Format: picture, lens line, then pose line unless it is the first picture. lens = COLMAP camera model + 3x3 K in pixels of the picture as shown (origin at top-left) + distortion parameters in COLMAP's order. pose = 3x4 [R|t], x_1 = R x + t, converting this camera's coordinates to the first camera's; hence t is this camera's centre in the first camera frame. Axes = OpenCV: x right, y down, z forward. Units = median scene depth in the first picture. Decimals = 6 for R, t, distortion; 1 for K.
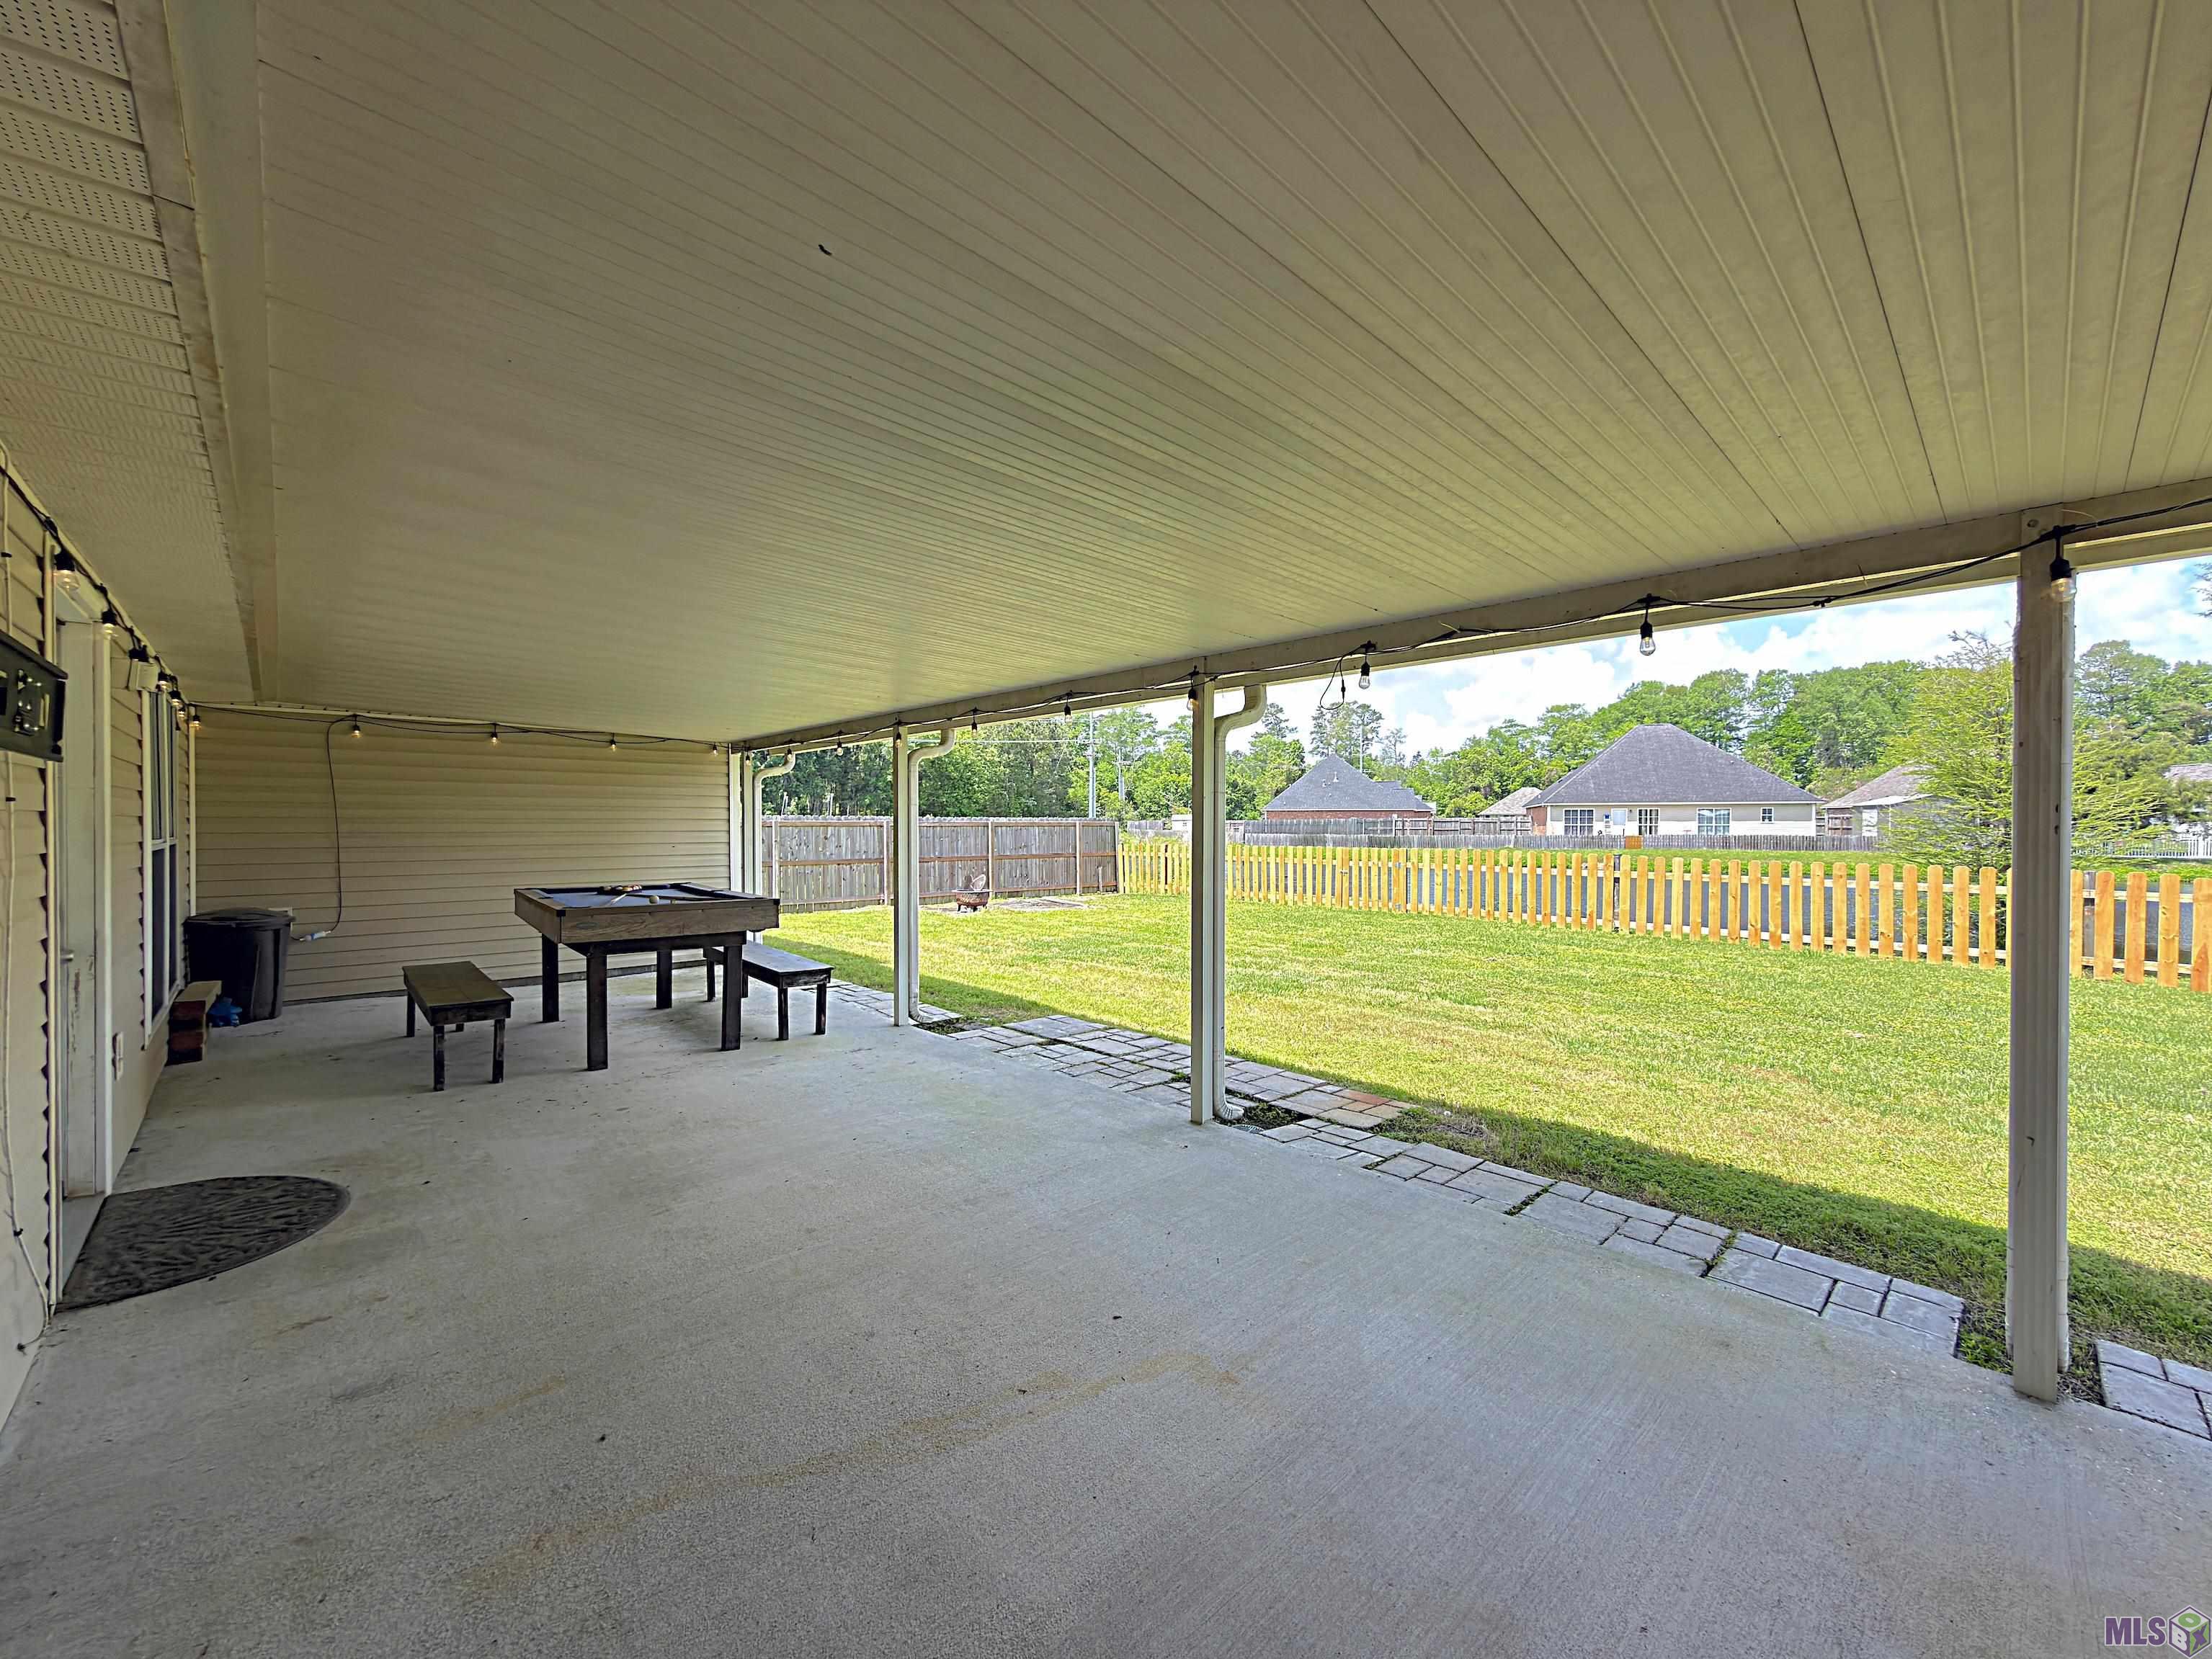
lens RADIAL K [[882.4, 0, 1106.0], [0, 882.4, 829.5], [0, 0, 1]] dist [-0.006584, 0.000555]
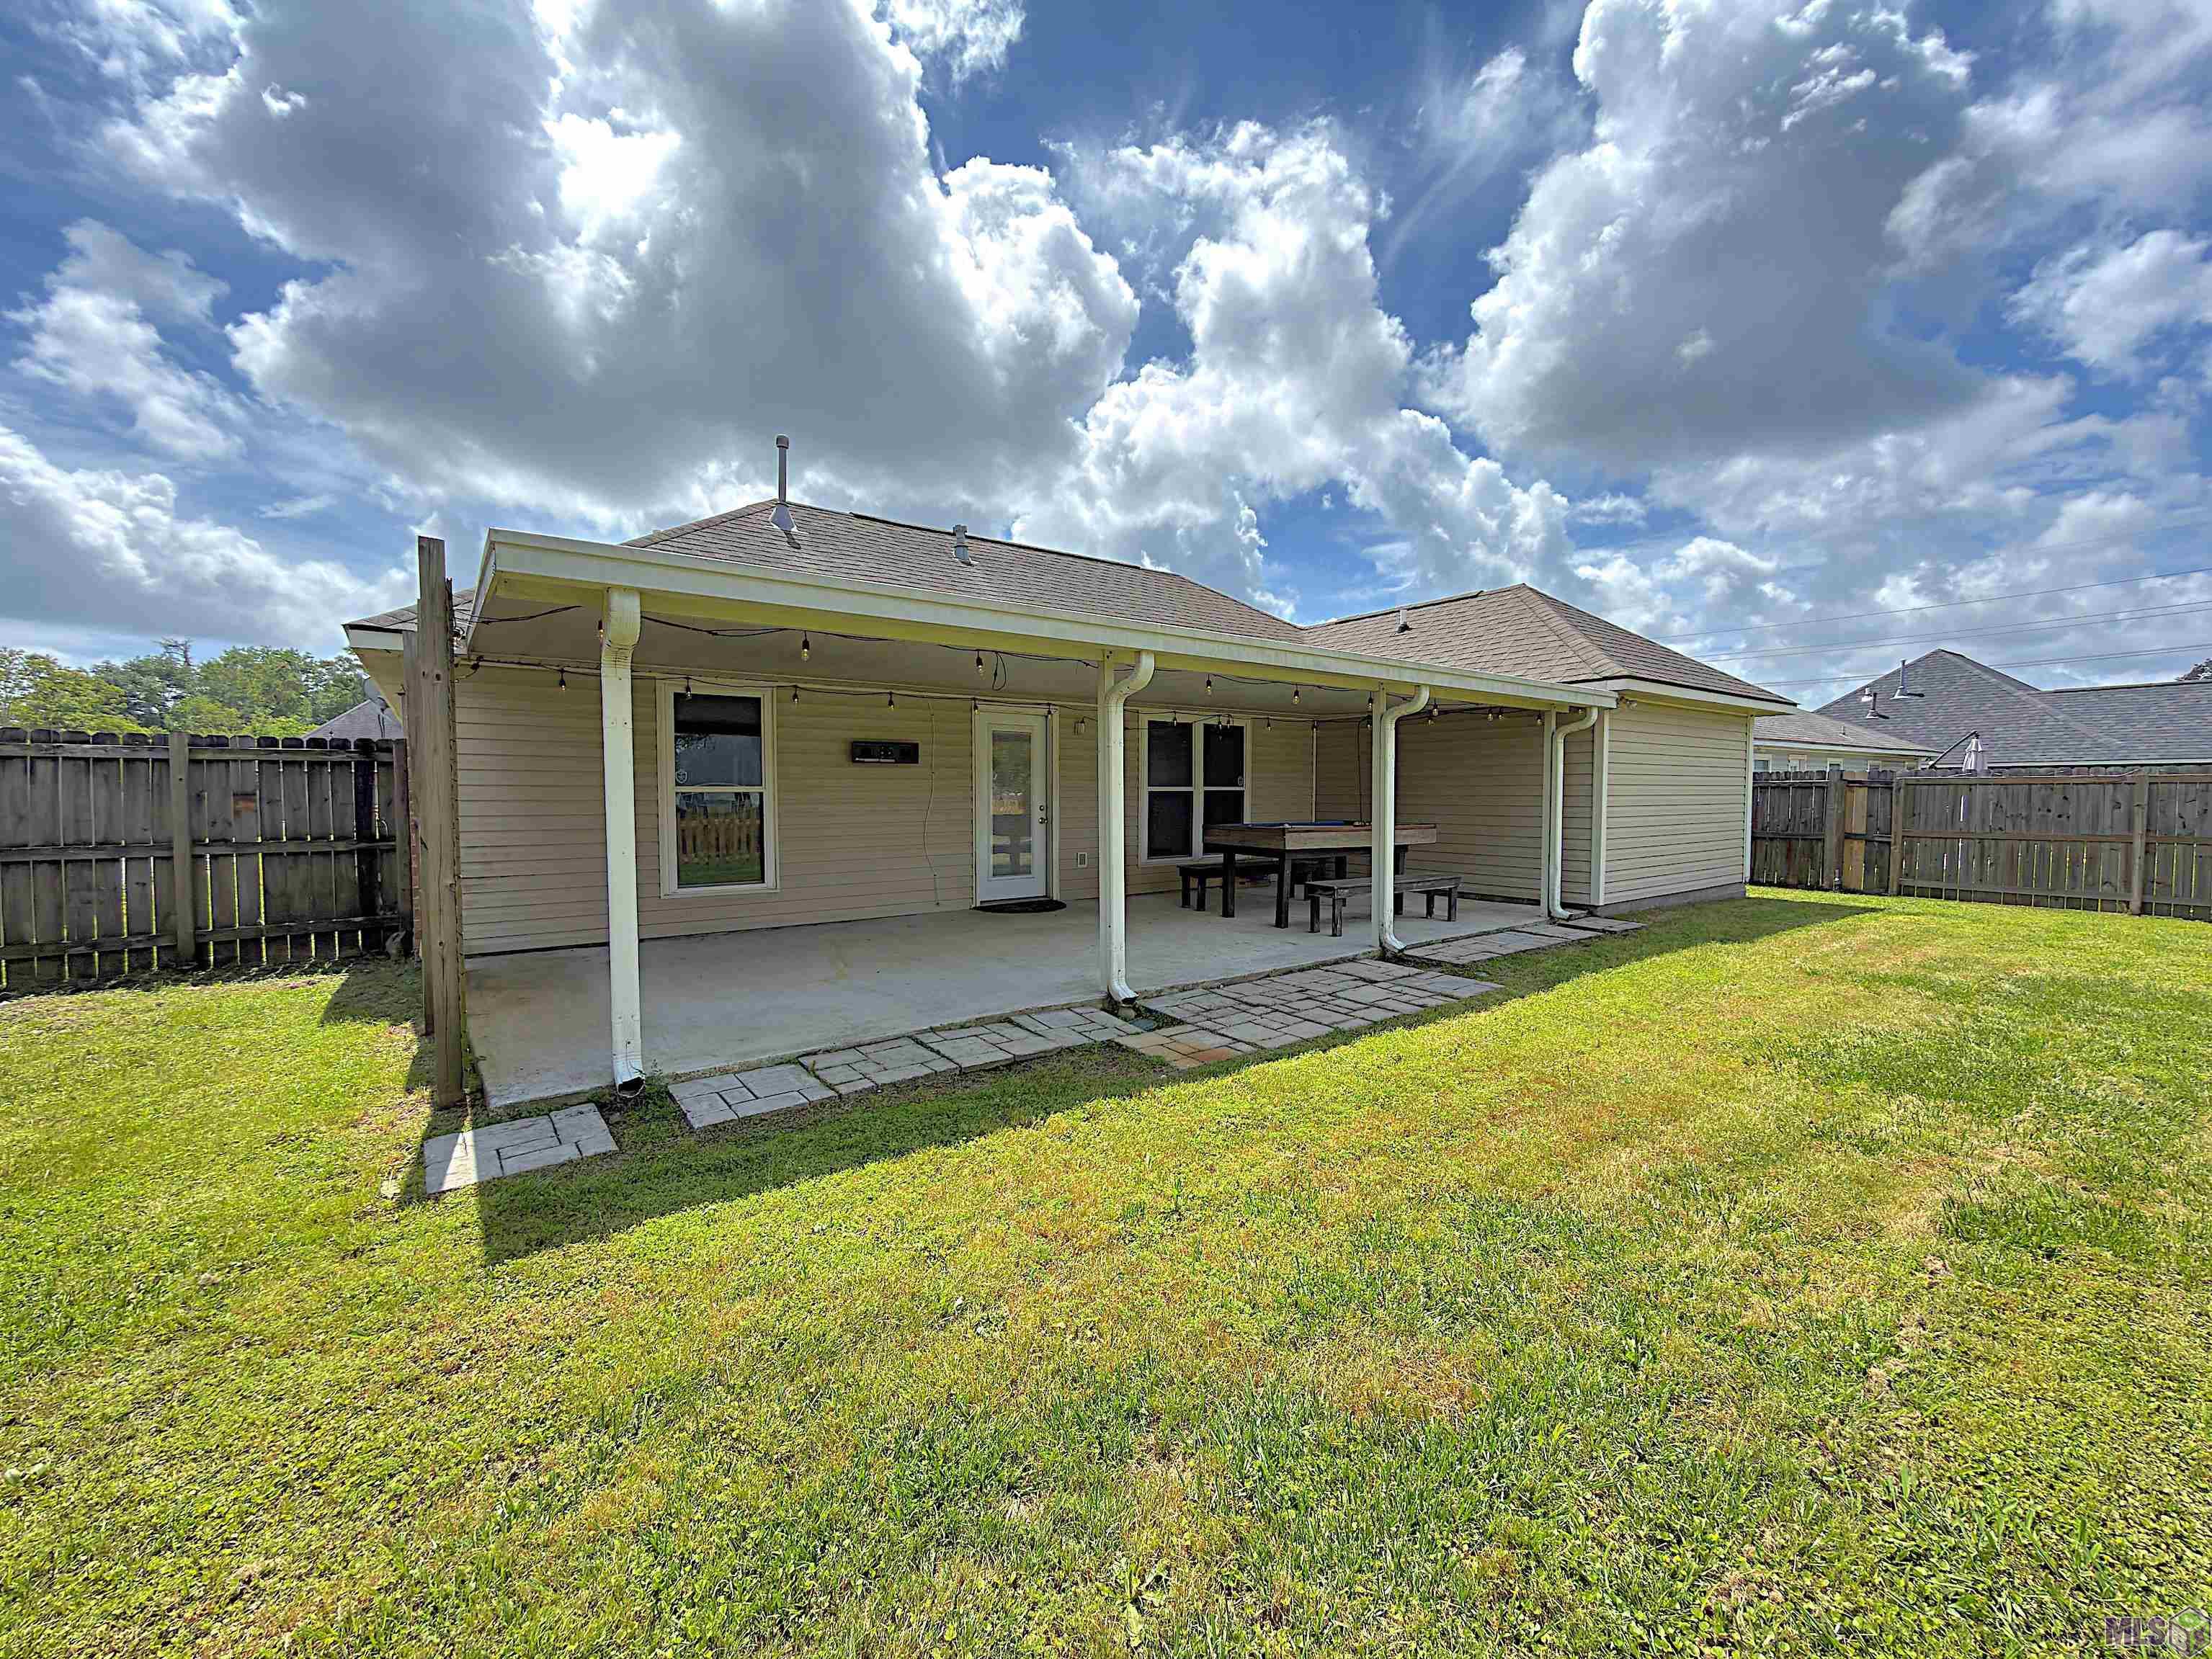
lens RADIAL K [[869.5, 0, 1085.2], [0, 869.5, 835.5], [0, 0, 1]] dist [-0.022506, 0.000173]
pose [[-0.141946, 0.045255, -0.988839, 0.323599], [-0.001856, 0.998940, 0.045984, 0.007542], [0.989873, 0.008362, -0.141711, 0.264705]]
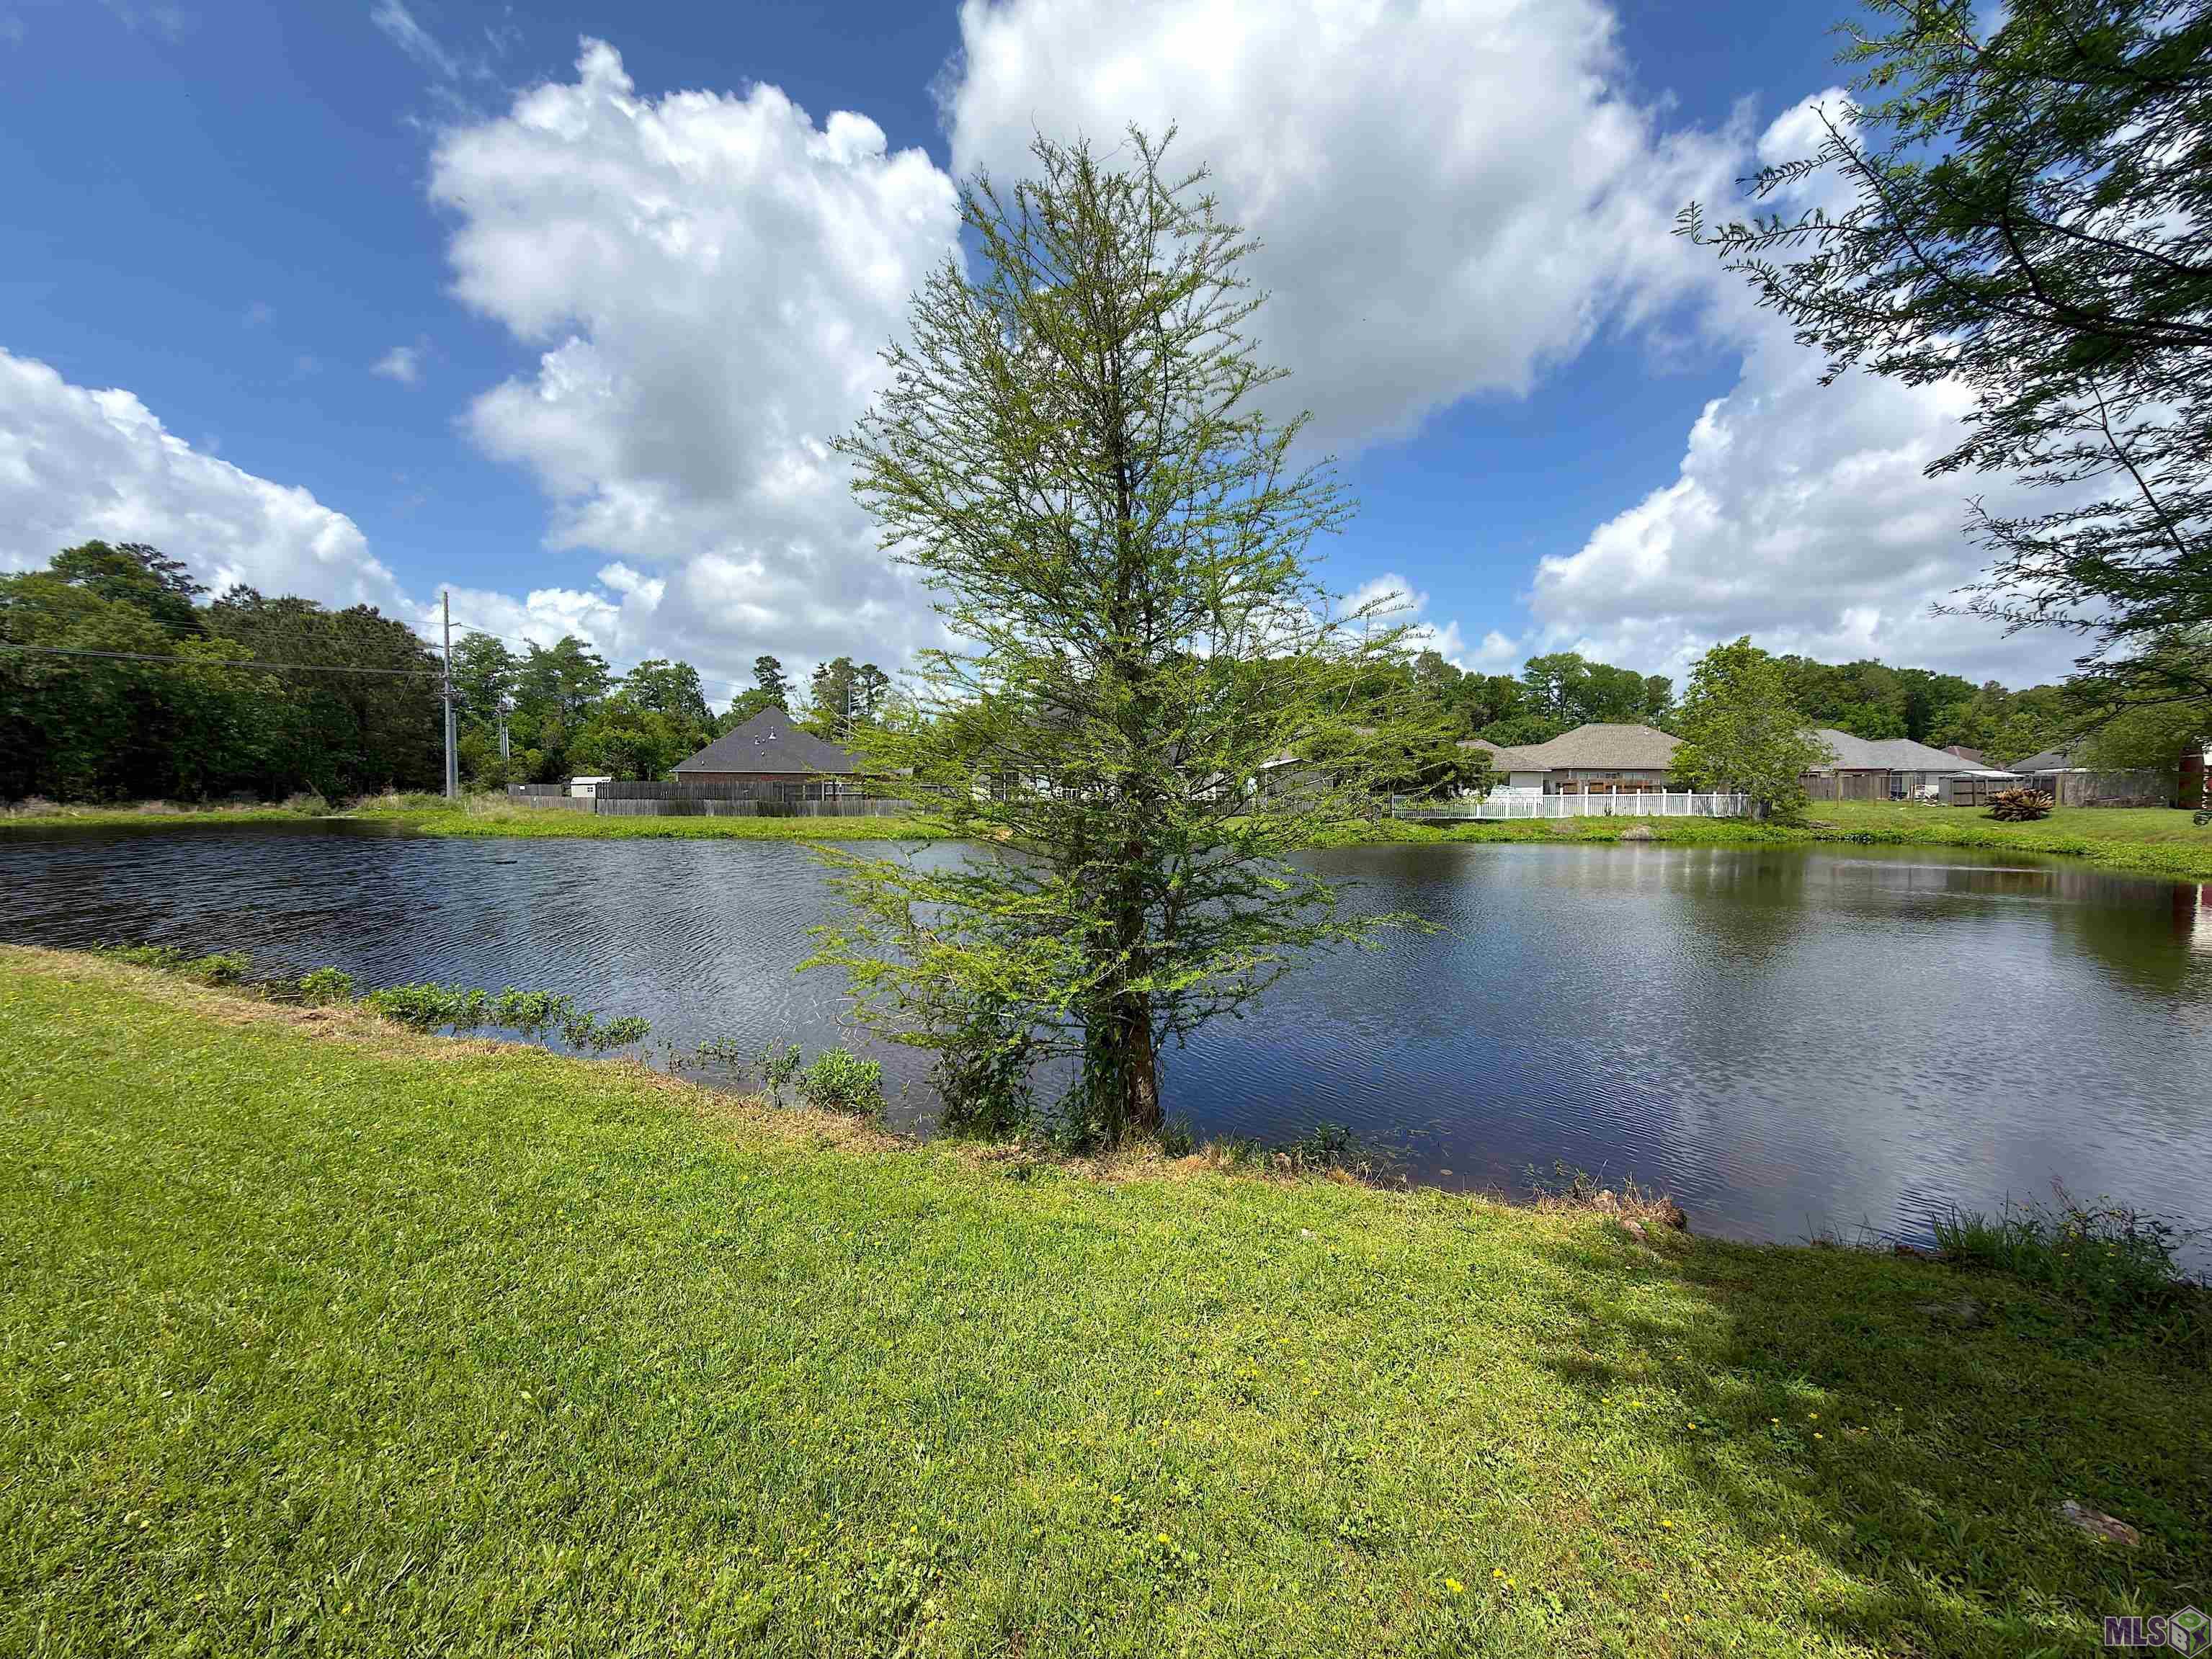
lens RADIAL K [[882.4, 0, 1106.0], [0, 882.4, 829.5], [0, 0, 1]] dist [-0.006584, 0.000555]
pose [[0.877789, -0.016200, 0.478774, 0.641492], [0.000139, 0.999437, 0.033562, 0.018624], [-0.479048, -0.029394, 0.877297, 0.527836]]
